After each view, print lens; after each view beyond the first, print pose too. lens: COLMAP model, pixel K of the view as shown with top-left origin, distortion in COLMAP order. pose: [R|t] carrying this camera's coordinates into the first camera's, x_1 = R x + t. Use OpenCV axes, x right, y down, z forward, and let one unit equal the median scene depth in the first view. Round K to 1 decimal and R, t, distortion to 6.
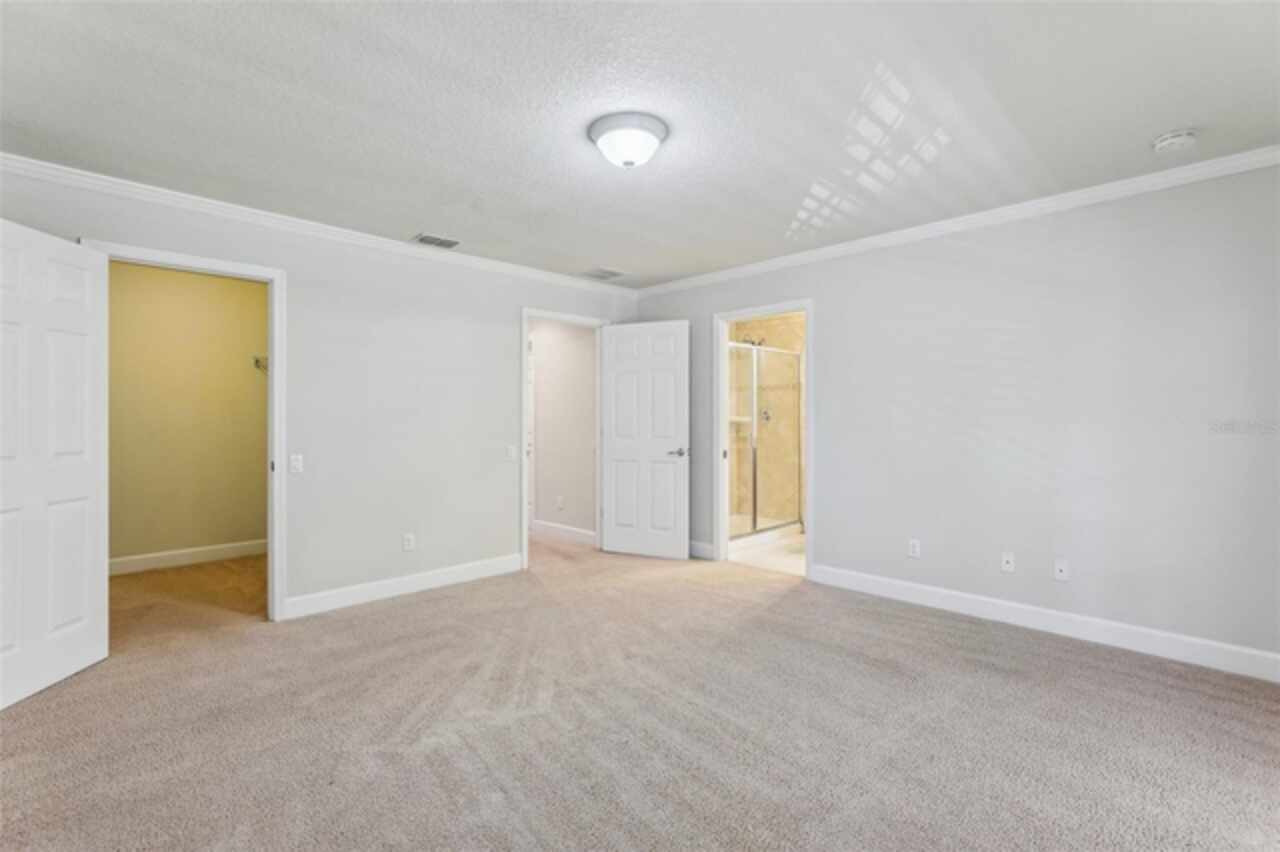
lens RADIAL K [[583.0, 0, 645.3], [0, 583.0, 418.2], [0, 0, 1]] dist [-0.020092, 0.008567]
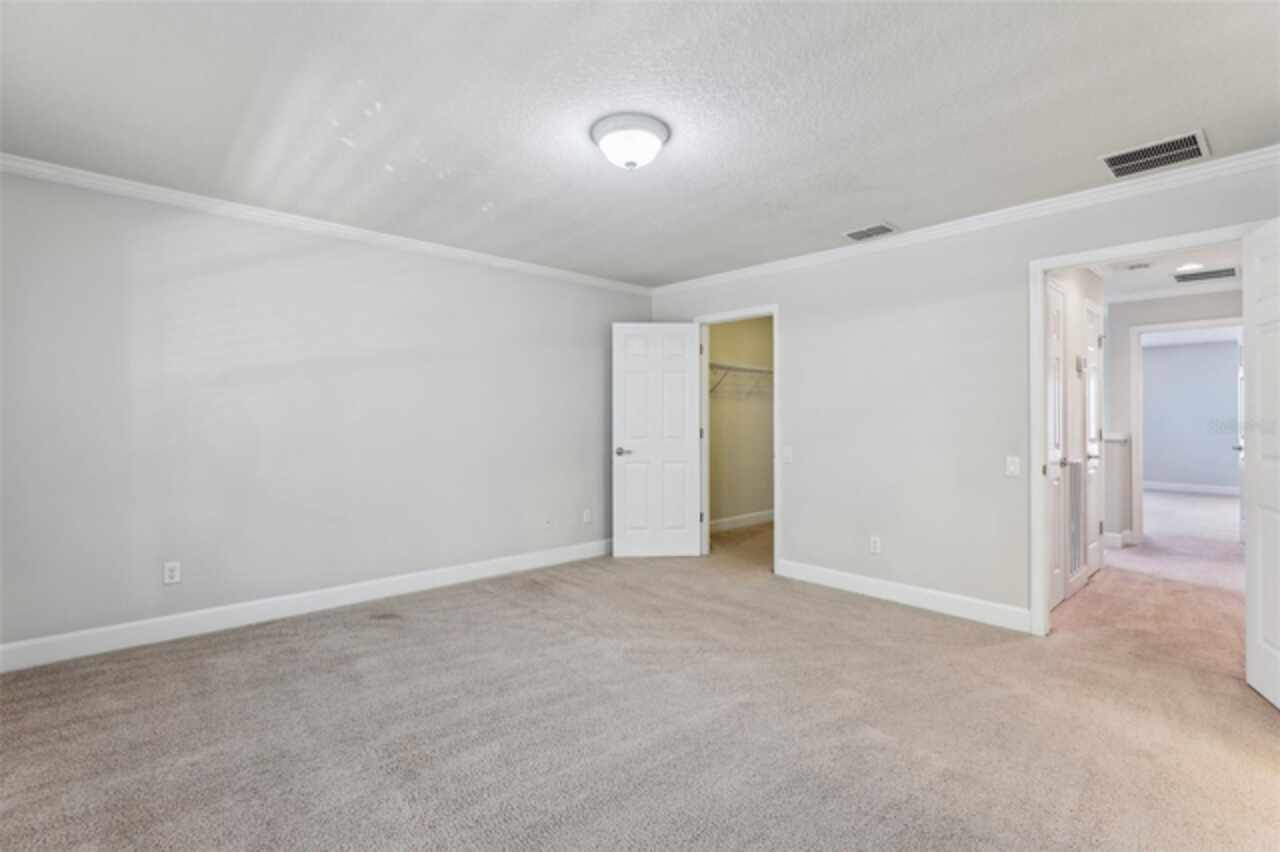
lens RADIAL K [[583.0, 0, 642.2], [0, 583.0, 421.4], [0, 0, 1]] dist [-0.020092, 0.008567]
pose [[-0.046464, 0.003728, -0.998913, 0.689198], [-0.004906, 0.999980, 0.003960, 0.003056], [0.998908, 0.005084, -0.046445, 0.762965]]
